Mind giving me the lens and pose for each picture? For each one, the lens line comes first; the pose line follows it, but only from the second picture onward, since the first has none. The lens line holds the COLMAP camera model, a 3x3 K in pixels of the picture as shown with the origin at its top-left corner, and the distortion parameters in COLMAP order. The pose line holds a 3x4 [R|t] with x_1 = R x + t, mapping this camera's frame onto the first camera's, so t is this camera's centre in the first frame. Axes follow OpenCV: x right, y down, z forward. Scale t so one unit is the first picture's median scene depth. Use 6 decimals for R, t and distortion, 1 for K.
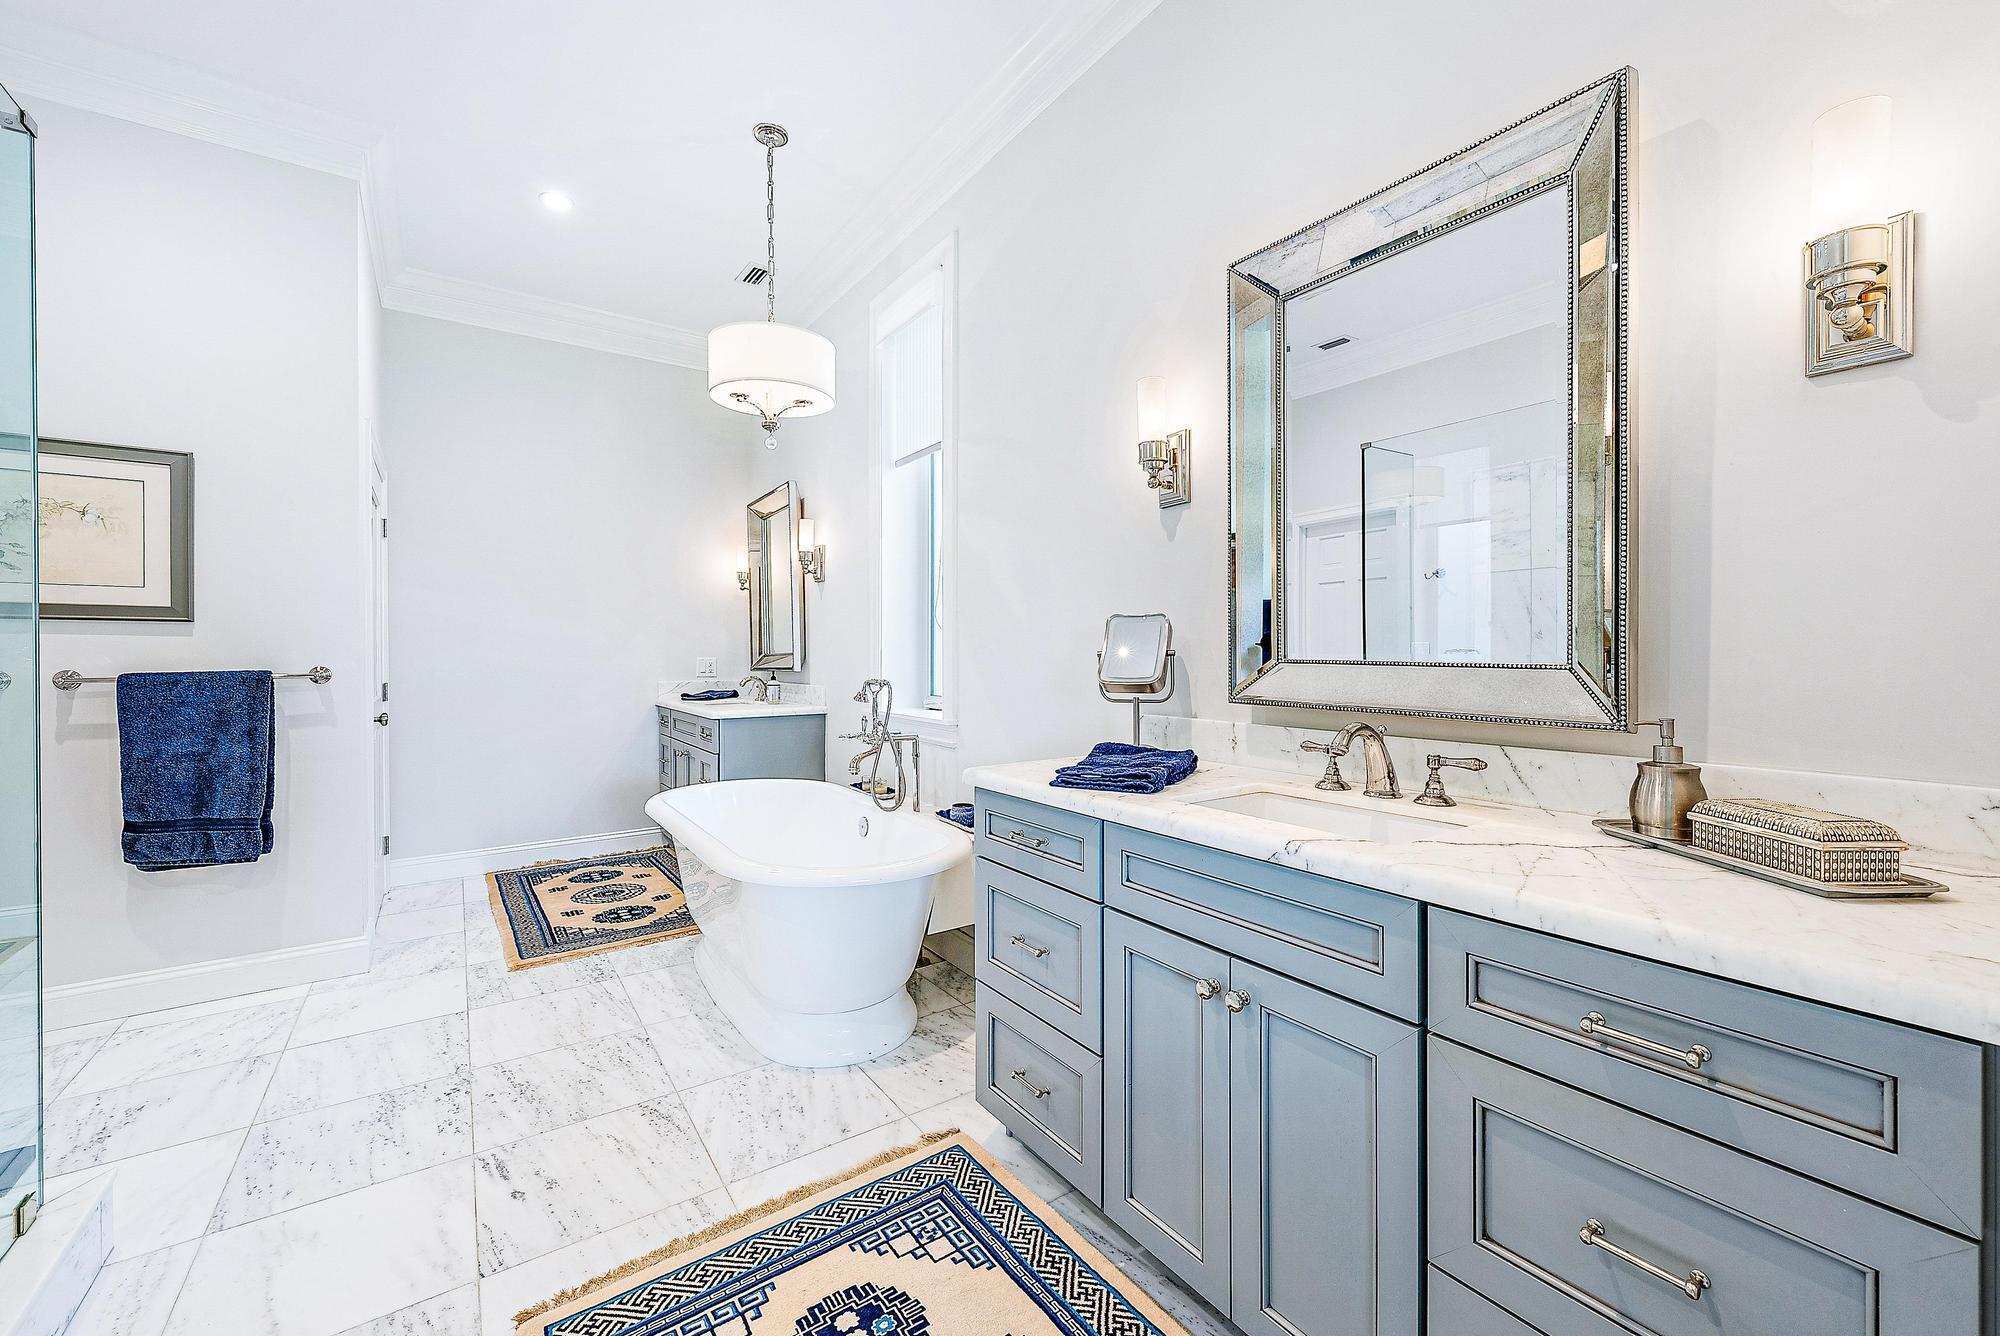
lens RADIAL K [[797.0, 0, 1001.5], [0, 797.0, 657.8], [0, 0, 1]] dist [0.000656, 0.000209]
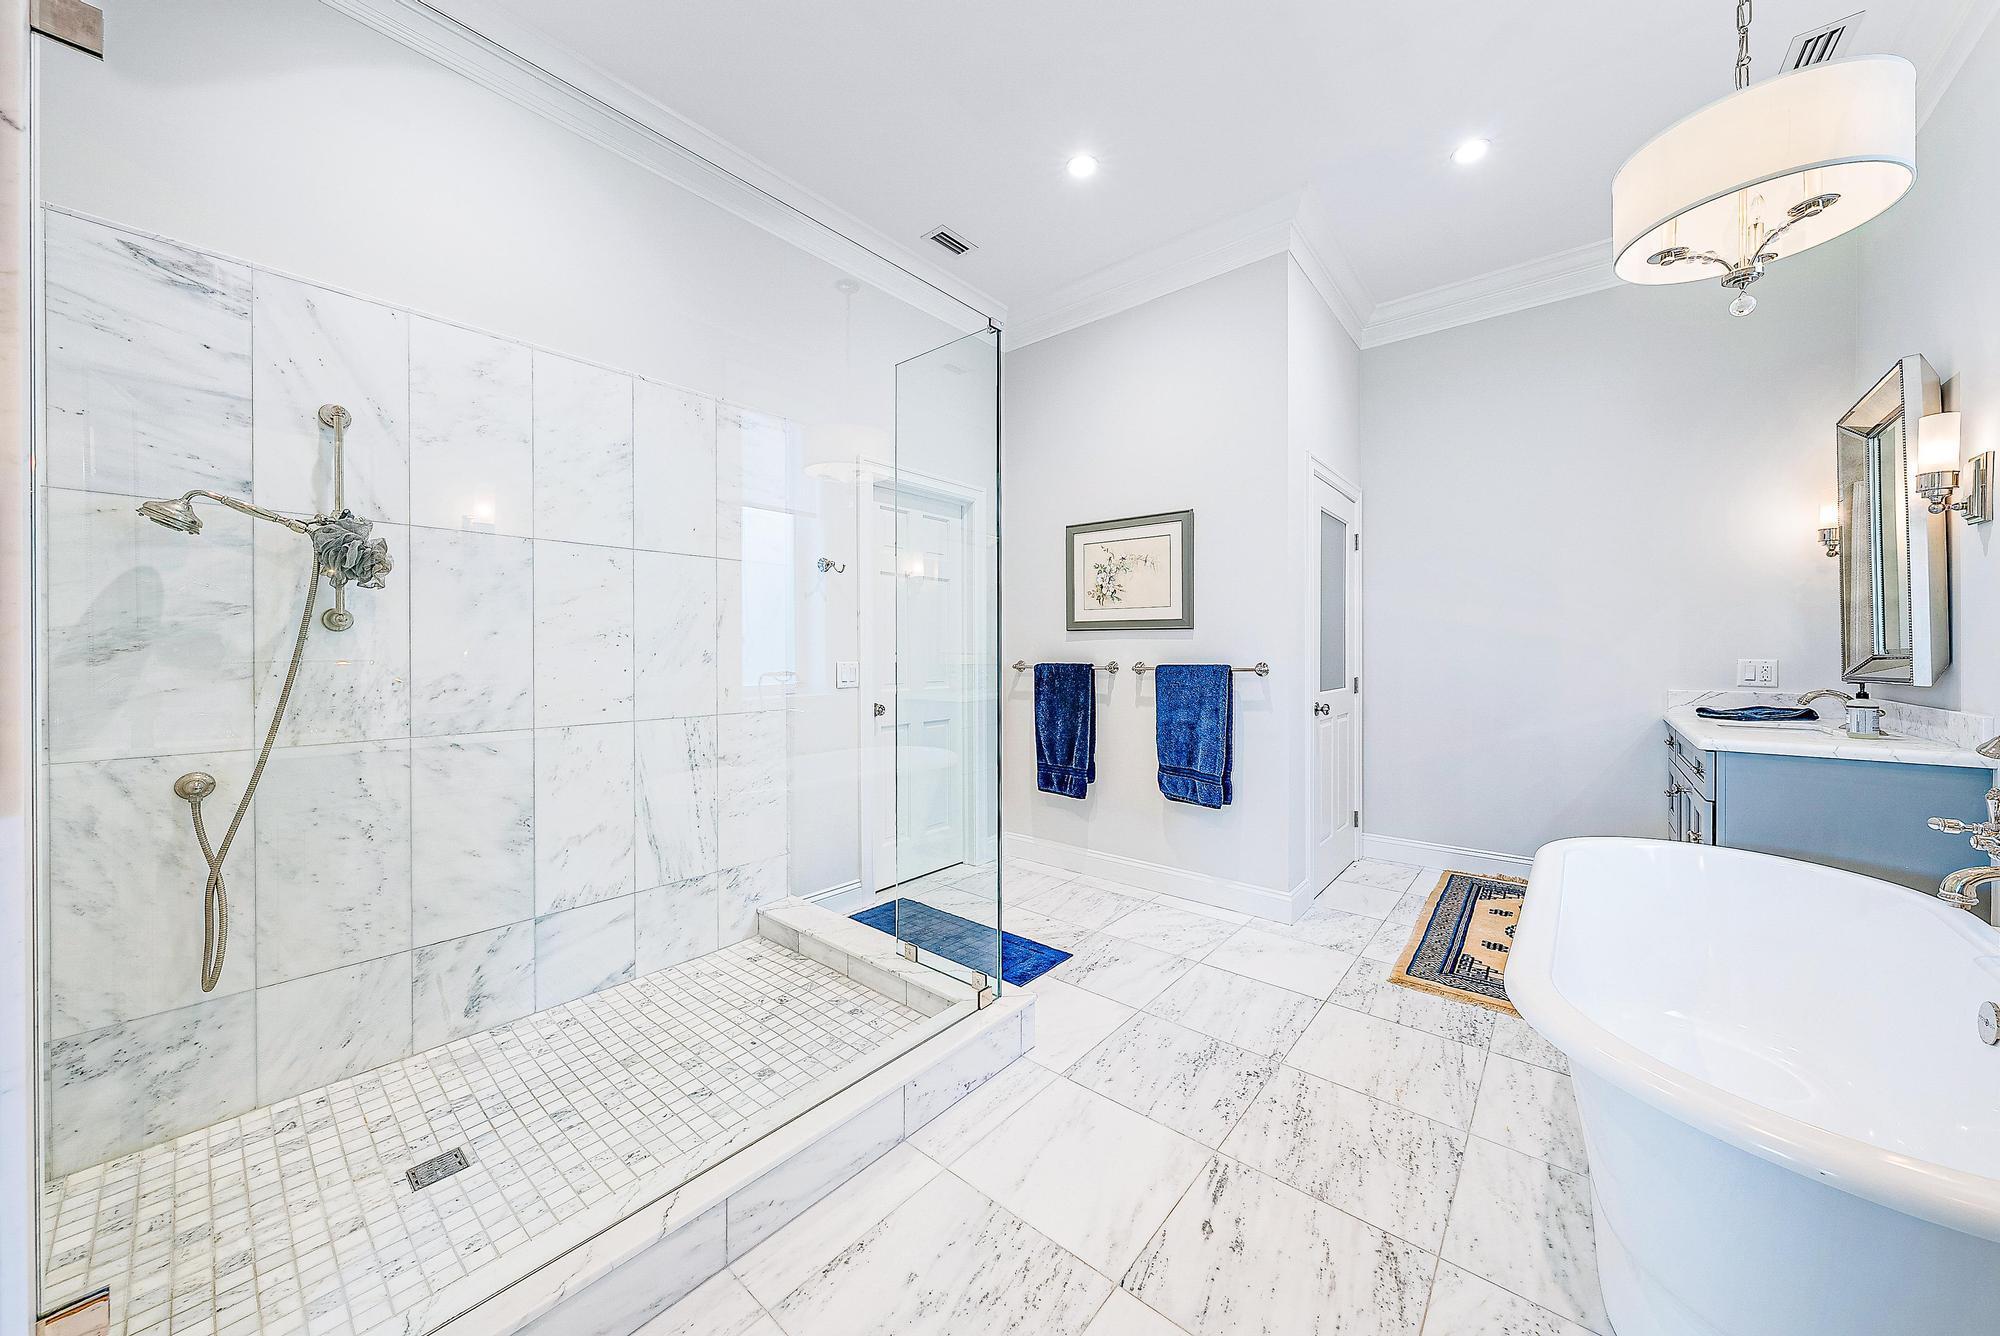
lens RADIAL K [[691.7, 0, 1000.5], [0, 691.7, 651.7], [0, 0, 1]] dist [-0.001164, -0.000360]
pose [[0.259848, 0.005689, -0.965633, 0.075959], [-0.007492, 0.999964, 0.003875, -0.007142], [0.965620, 0.006227, 0.259882, 0.355709]]
